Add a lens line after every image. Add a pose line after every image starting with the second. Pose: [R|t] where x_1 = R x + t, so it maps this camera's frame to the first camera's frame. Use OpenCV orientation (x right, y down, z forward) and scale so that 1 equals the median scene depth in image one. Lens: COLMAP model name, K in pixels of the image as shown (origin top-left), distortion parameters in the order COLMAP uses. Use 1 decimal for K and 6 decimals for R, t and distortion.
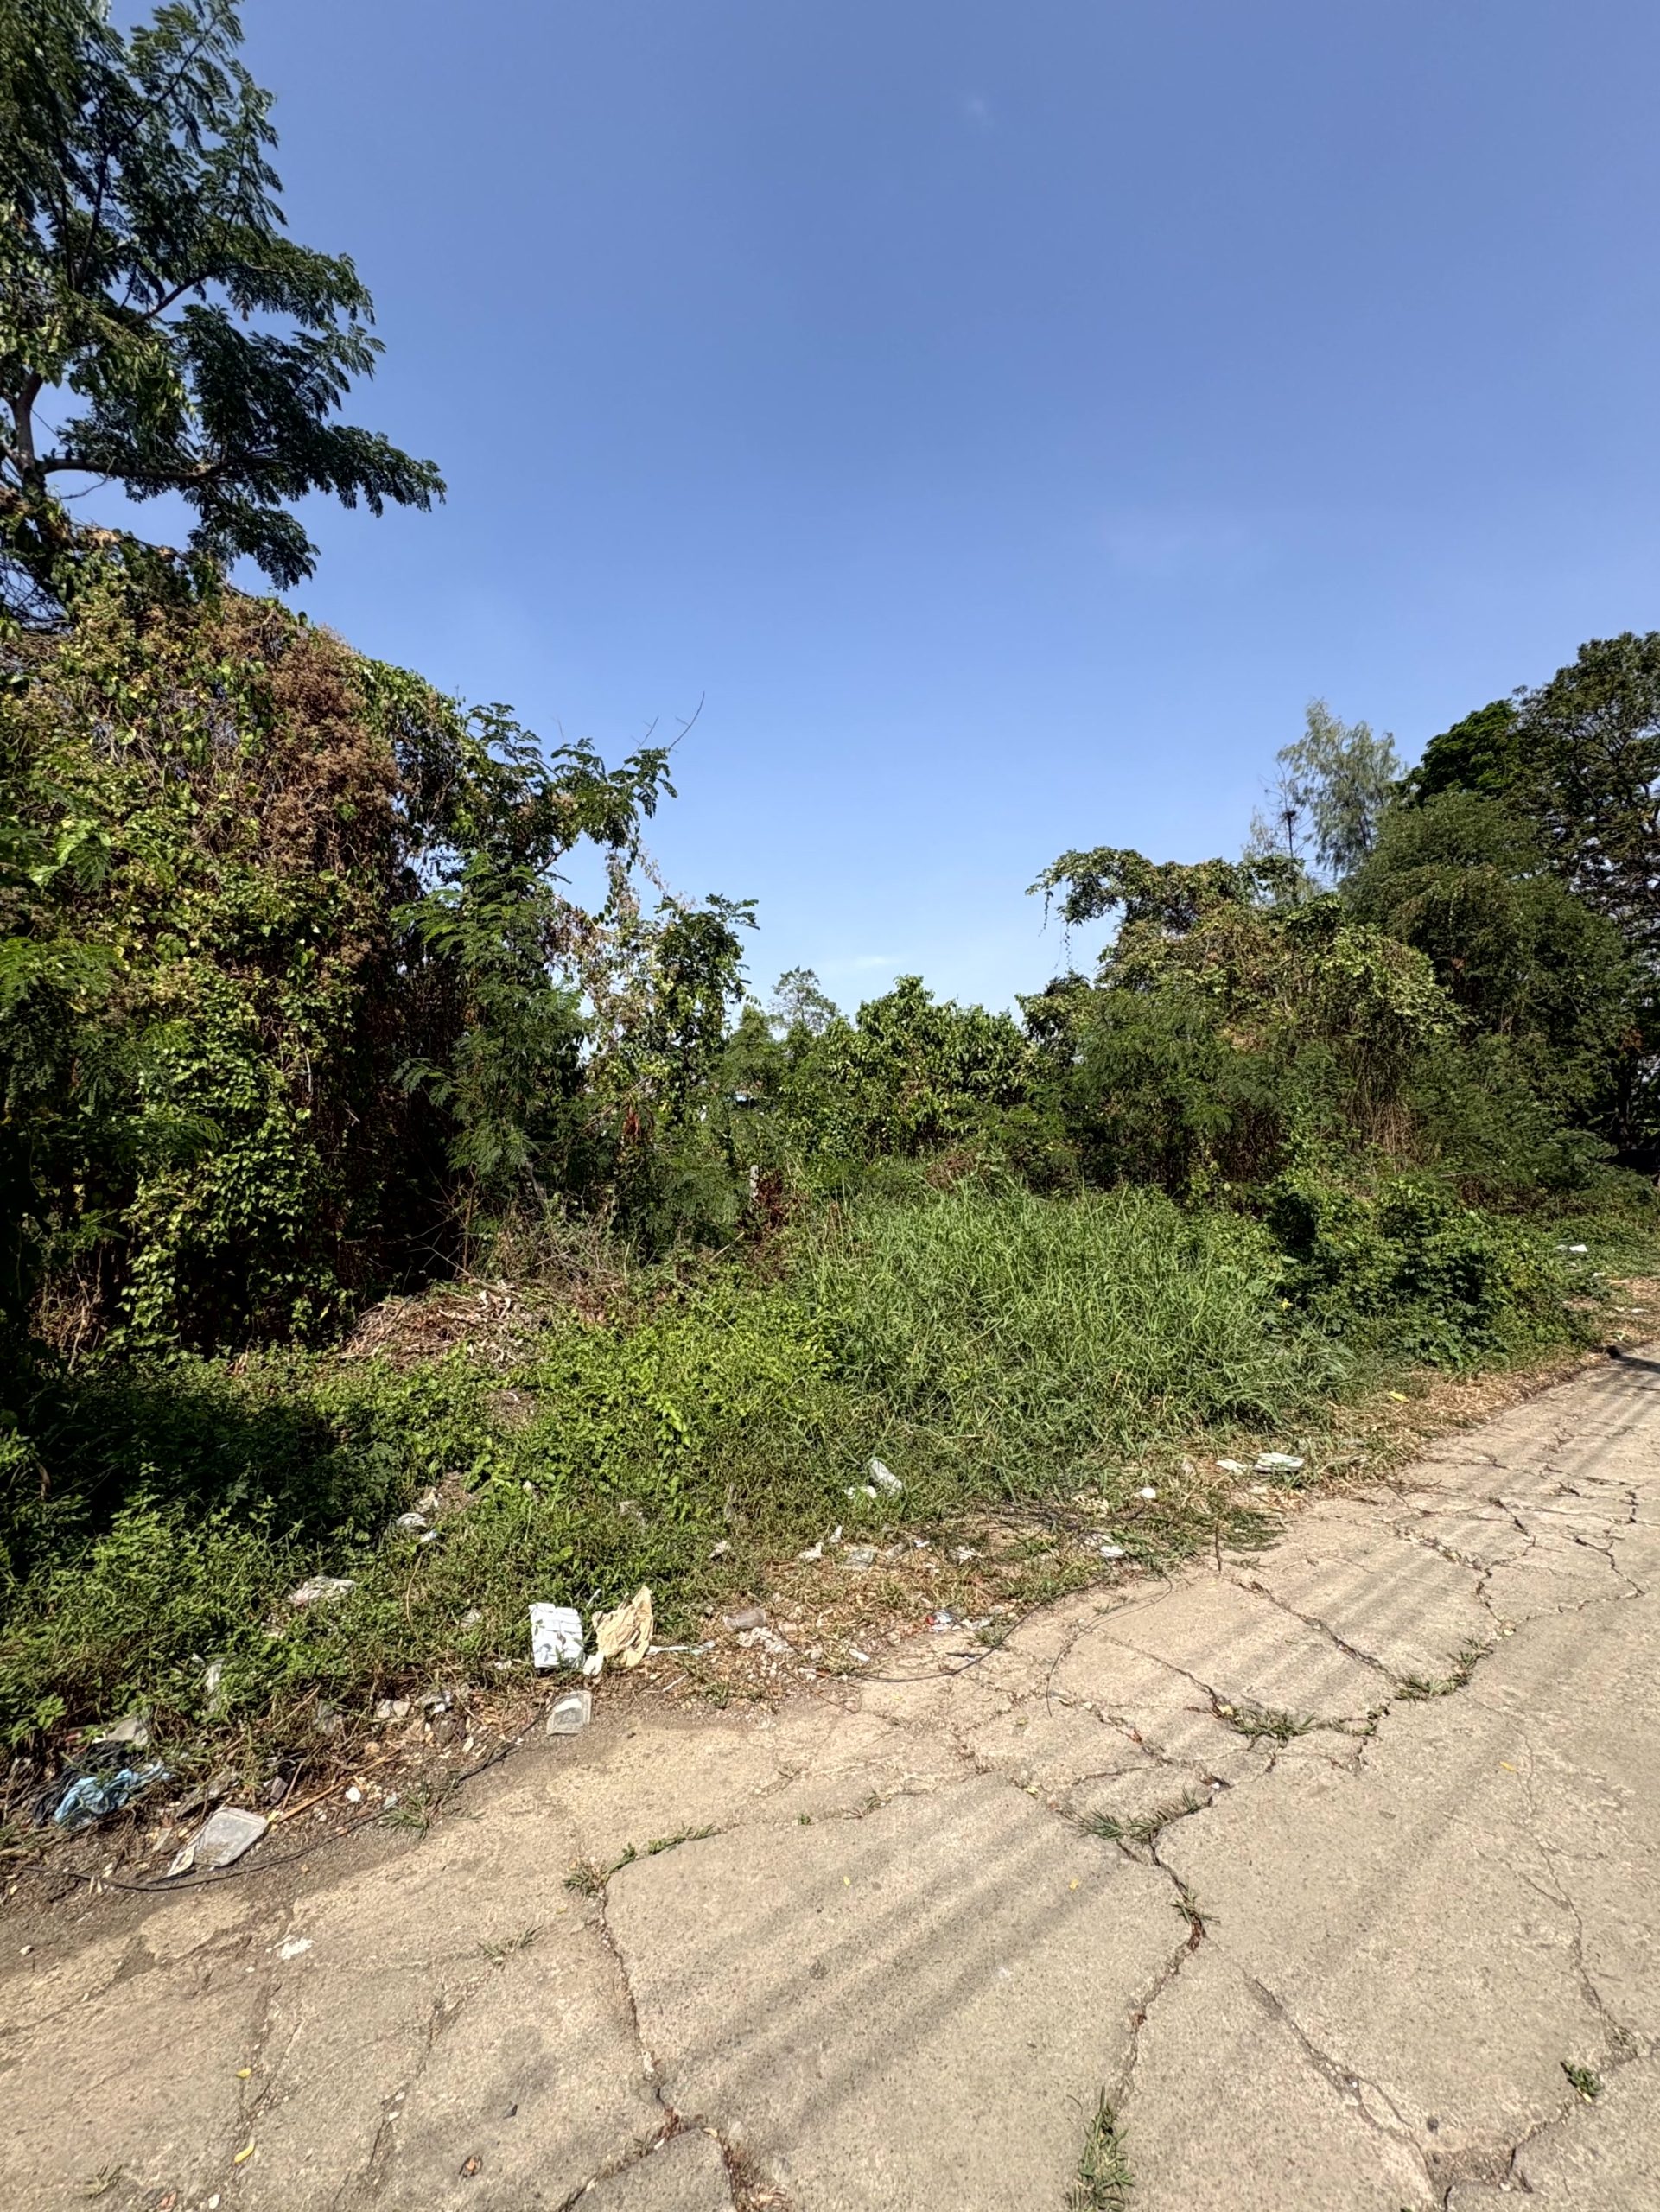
lens RADIAL K [[879.4, 0, 835.1], [0, 879.4, 1101.1], [0, 0, 1]] dist [-0.000038, 0.000412]
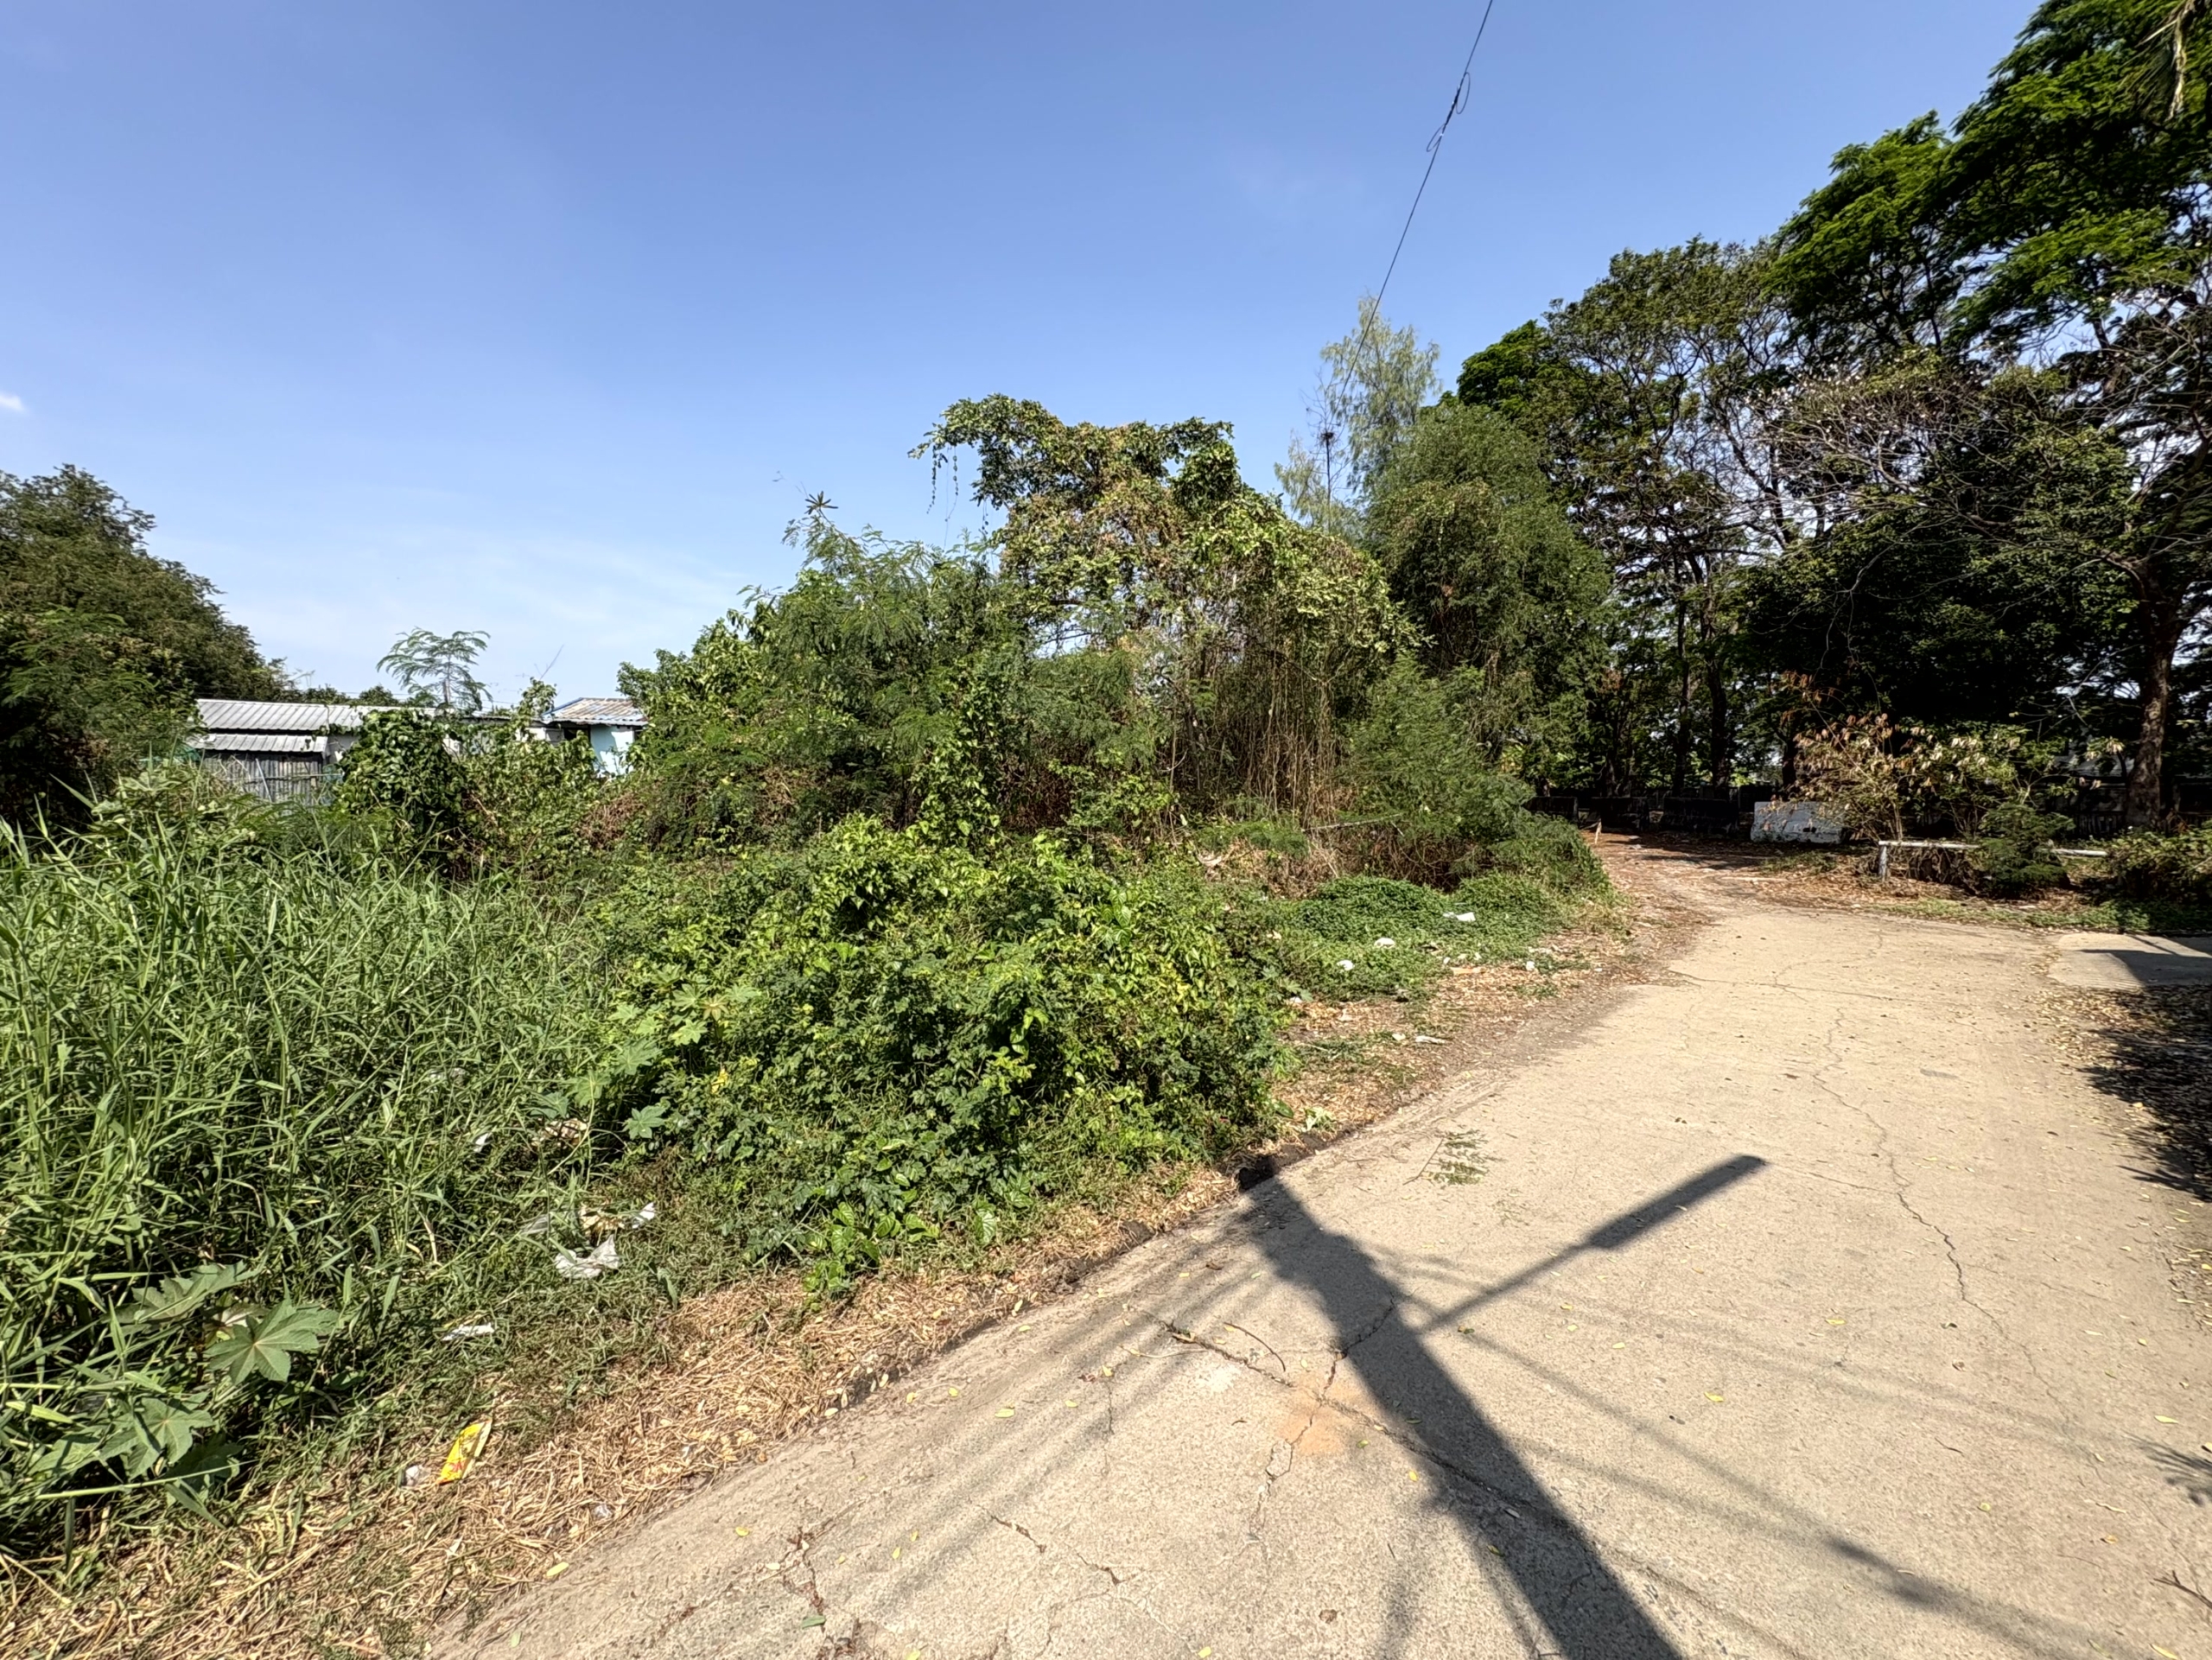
lens RADIAL K [[879.4, 0, 1104.7], [0, 879.4, 827.0], [0, 0, 1]] dist [-0.000038, 0.000412]
pose [[0.984269, 0.003093, 0.176651, 0.574315], [-0.019419, 0.995683, 0.090766, 0.032276], [-0.175608, -0.092768, 0.980080, 0.428868]]
